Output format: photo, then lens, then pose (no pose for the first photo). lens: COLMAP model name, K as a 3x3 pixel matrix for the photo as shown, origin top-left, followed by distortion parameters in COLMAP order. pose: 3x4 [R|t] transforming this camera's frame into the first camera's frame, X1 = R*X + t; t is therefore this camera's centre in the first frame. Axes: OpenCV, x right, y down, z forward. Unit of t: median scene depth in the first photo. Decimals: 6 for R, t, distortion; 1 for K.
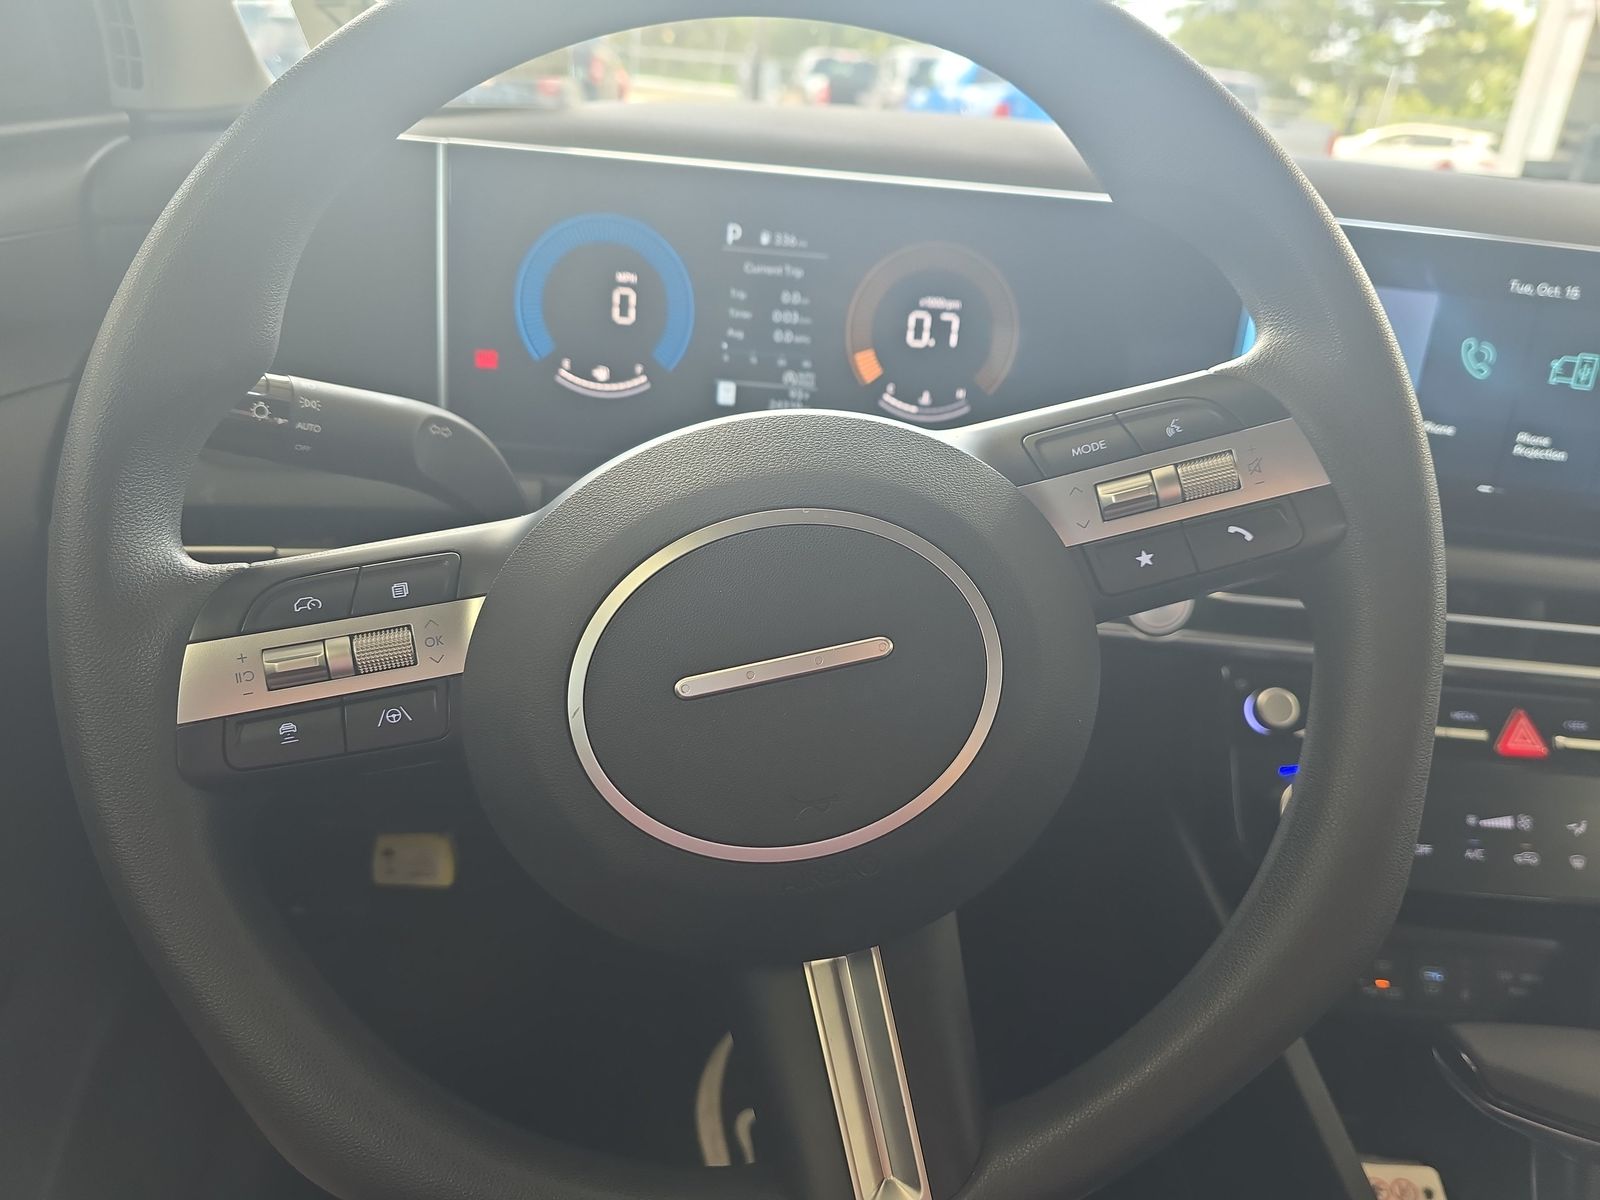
lens RADIAL K [[1080.5, 0, 804.2], [0, 1080.5, 608.8], [0, 0, 1]] dist [0.029260, -0.038122]
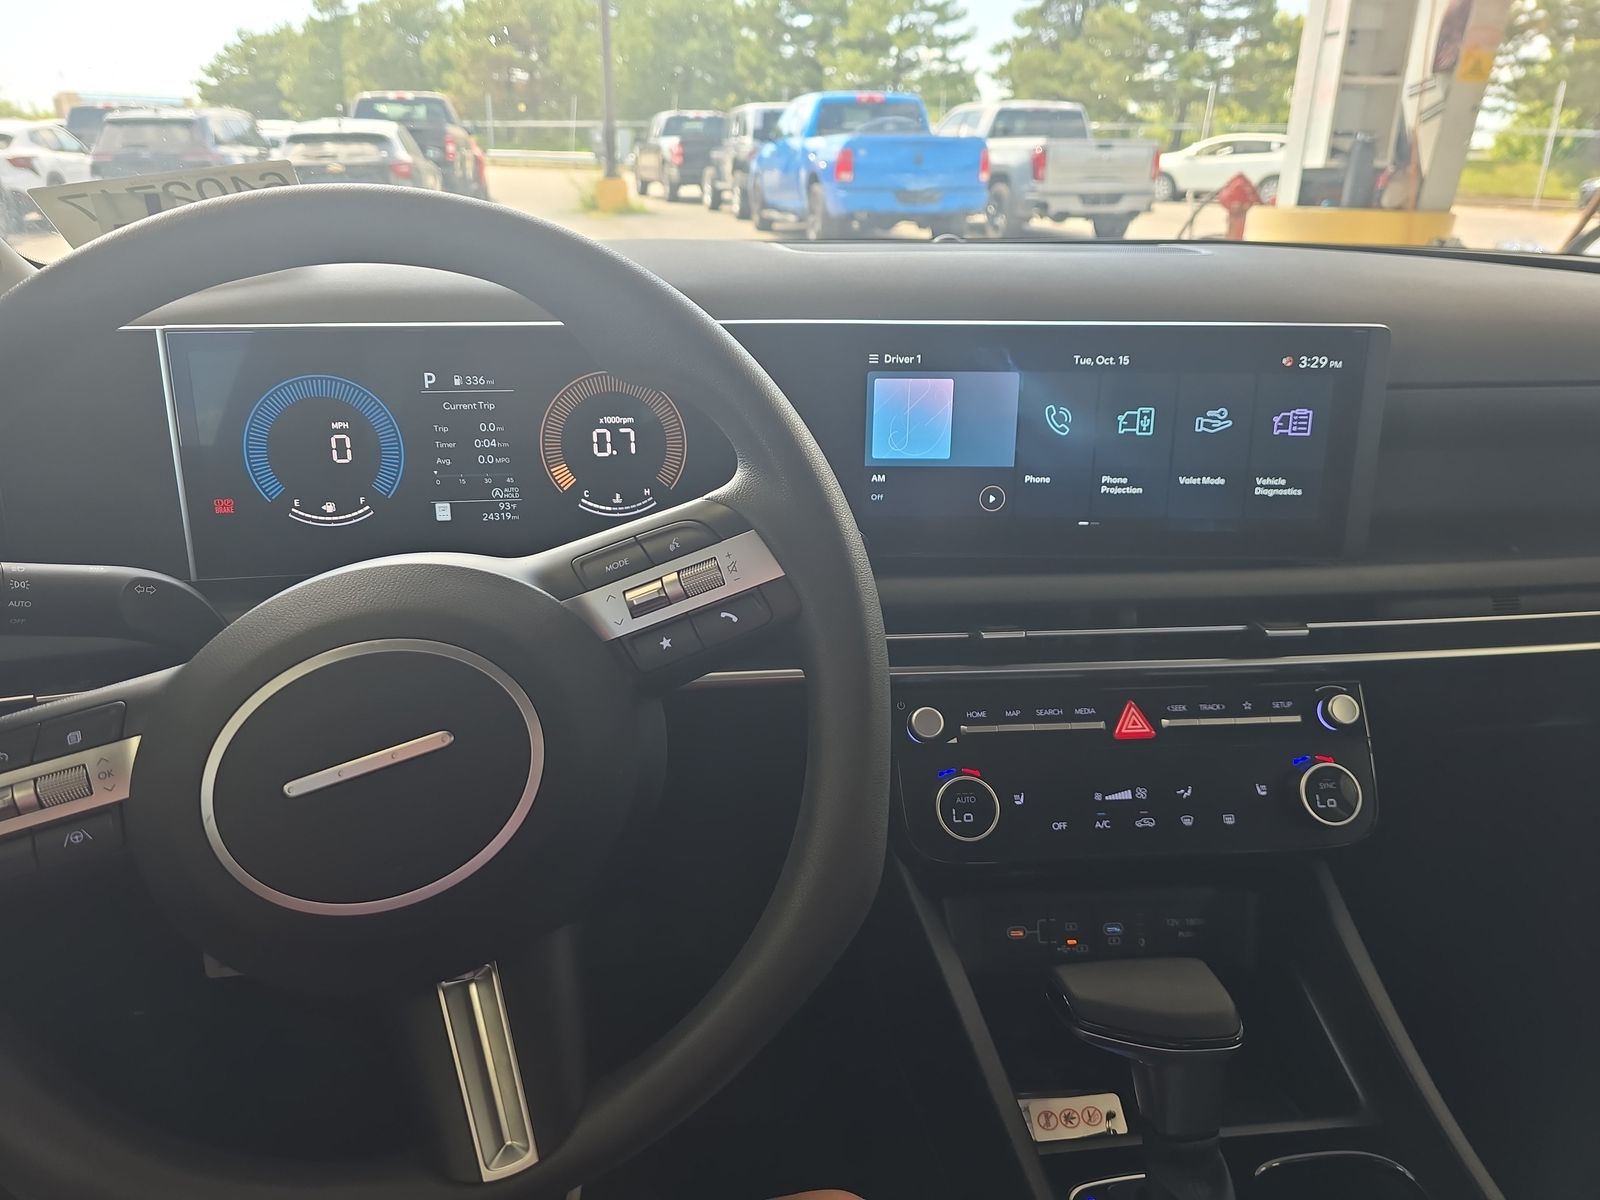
lens RADIAL K [[1069.7, 0, 800.0], [0, 1069.7, 600.0], [0, 0, 1]] dist [0.049047, -0.052031]
pose [[0.990686, -0.113578, 0.075113, 0.213641], [0.116658, 0.992447, -0.037951, -0.016435], [-0.070236, 0.046360, 0.996453, -0.179655]]
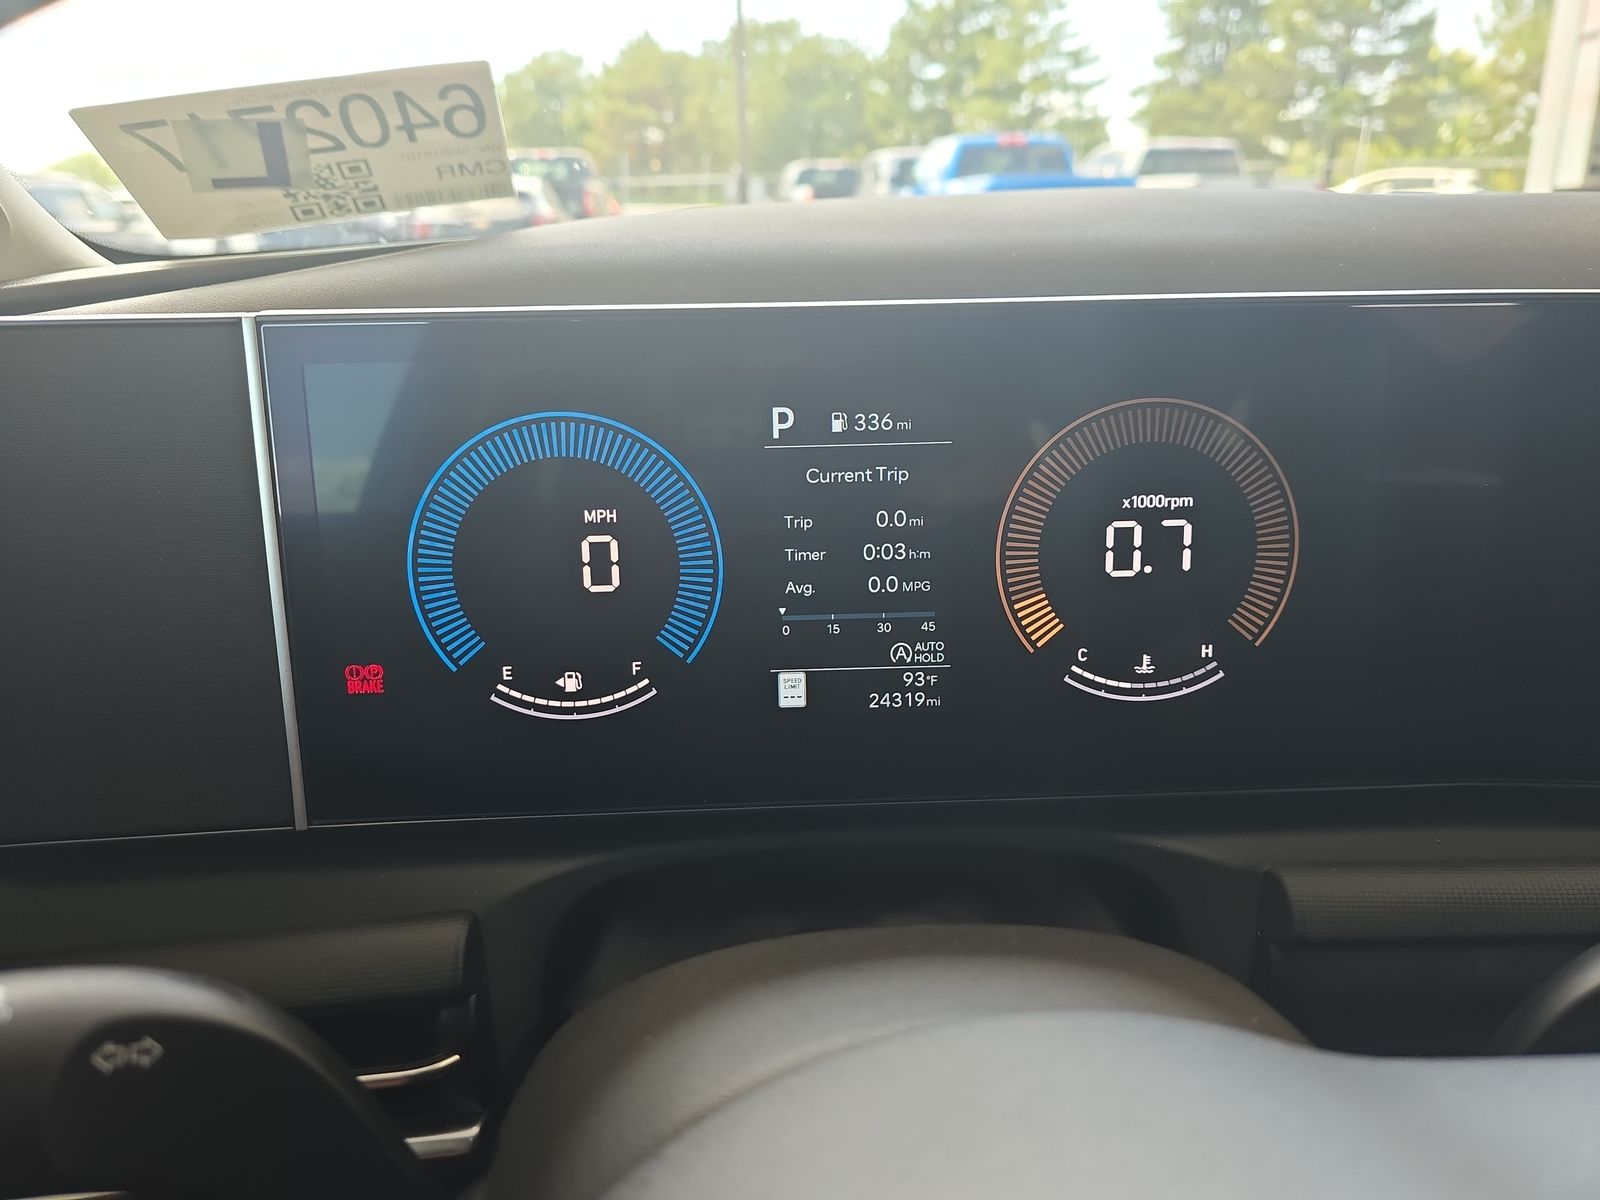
lens RADIAL K [[1074.7, 0, 811.8], [0, 1074.7, 600.9], [0, 0, 1]] dist [0.041376, -0.050916]
pose [[0.995087, -0.097828, -0.015221, -0.049085], [0.096057, 0.991219, -0.090876, -0.195823], [0.023978, 0.088968, 0.995746, 0.439419]]
